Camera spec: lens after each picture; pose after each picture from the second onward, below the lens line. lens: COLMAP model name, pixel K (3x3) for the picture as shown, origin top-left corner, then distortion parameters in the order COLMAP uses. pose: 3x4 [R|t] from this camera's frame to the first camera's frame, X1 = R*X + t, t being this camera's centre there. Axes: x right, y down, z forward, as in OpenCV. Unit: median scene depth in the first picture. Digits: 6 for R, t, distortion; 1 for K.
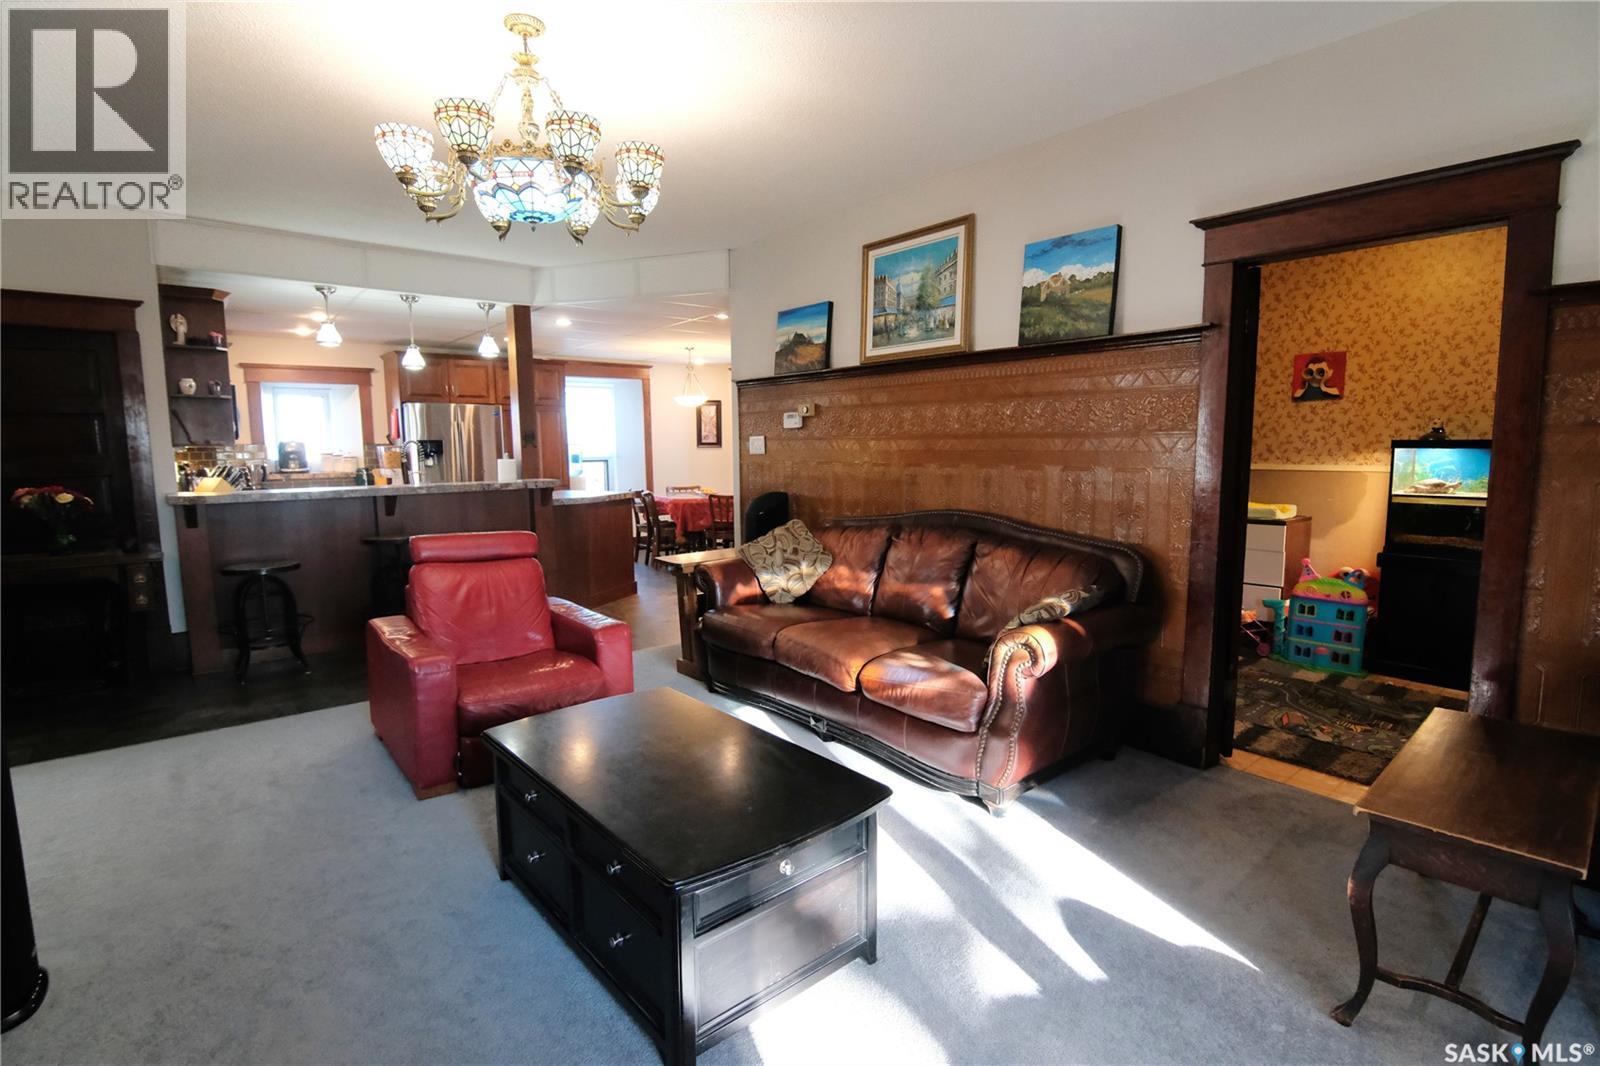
lens RADIAL K [[737.4, 0, 800.9], [0, 737.4, 530.7], [0, 0, 1]] dist [-0.001941, -0.000220]
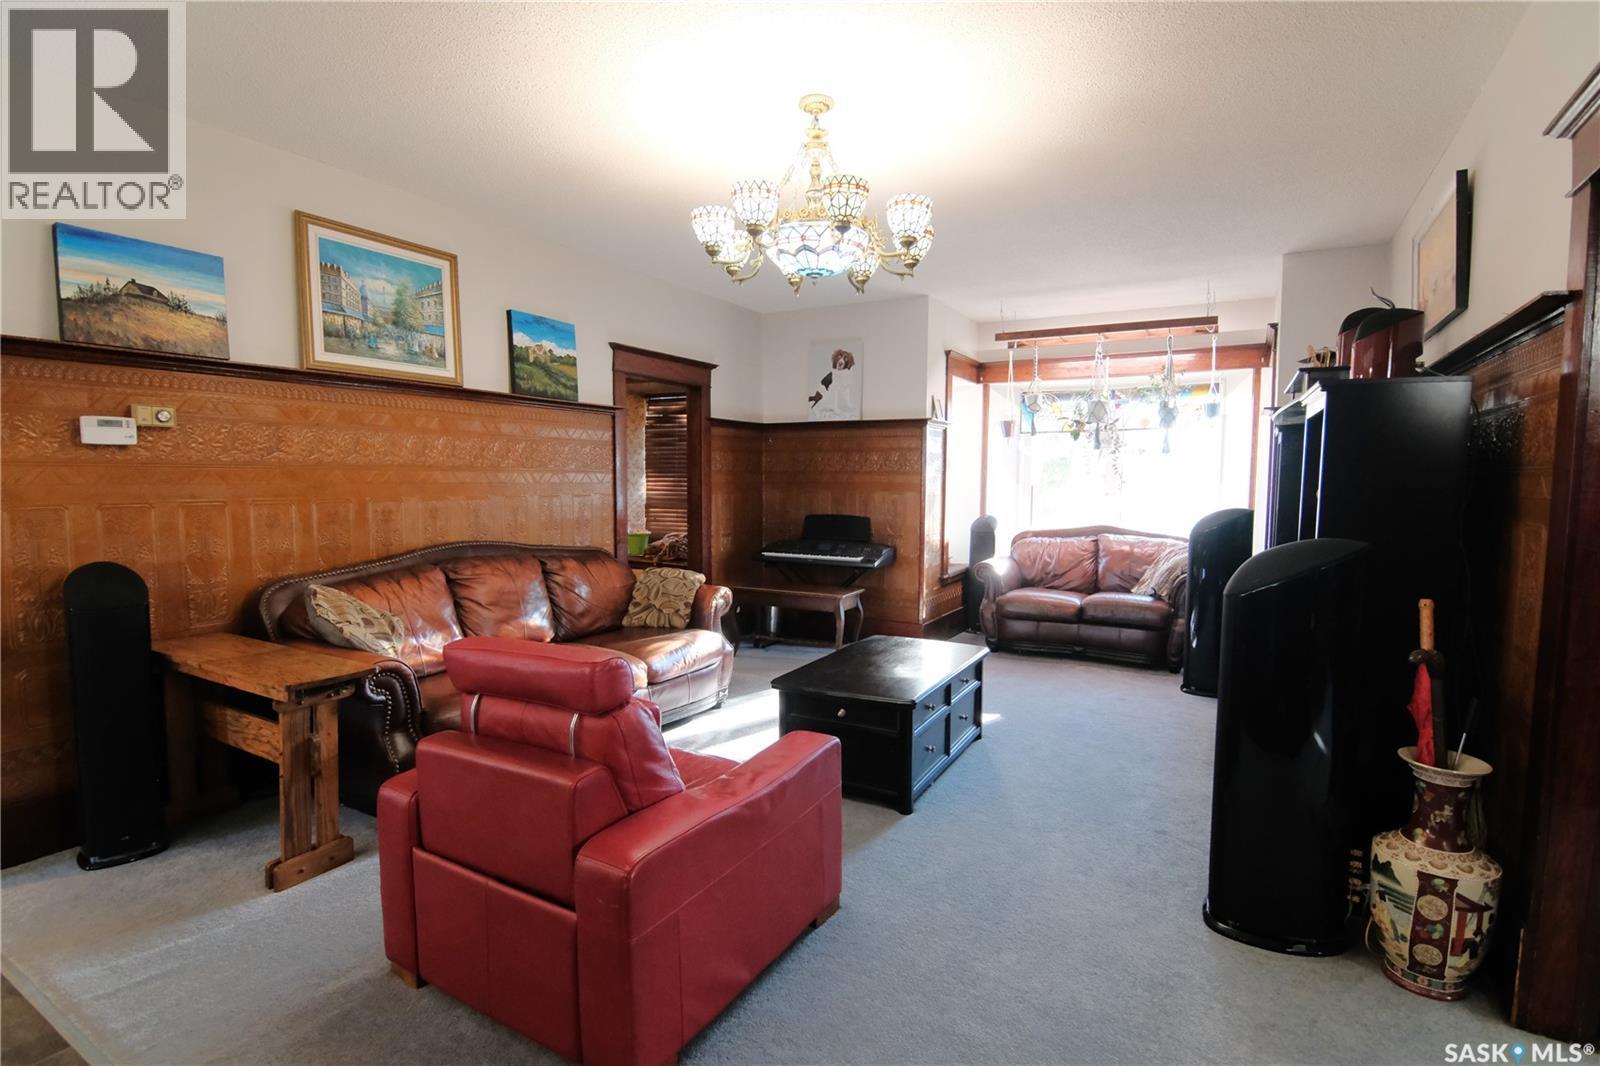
lens RADIAL K [[777.3, 0, 800.5], [0, 777.3, 537.9], [0, 0, 1]] dist [-0.025483, -0.001517]
pose [[-0.338111, -0.071750, 0.938367, -0.924764], [0.099151, 0.988824, 0.111334, -0.104365], [-0.935869, 0.130683, -0.327219, 0.905185]]
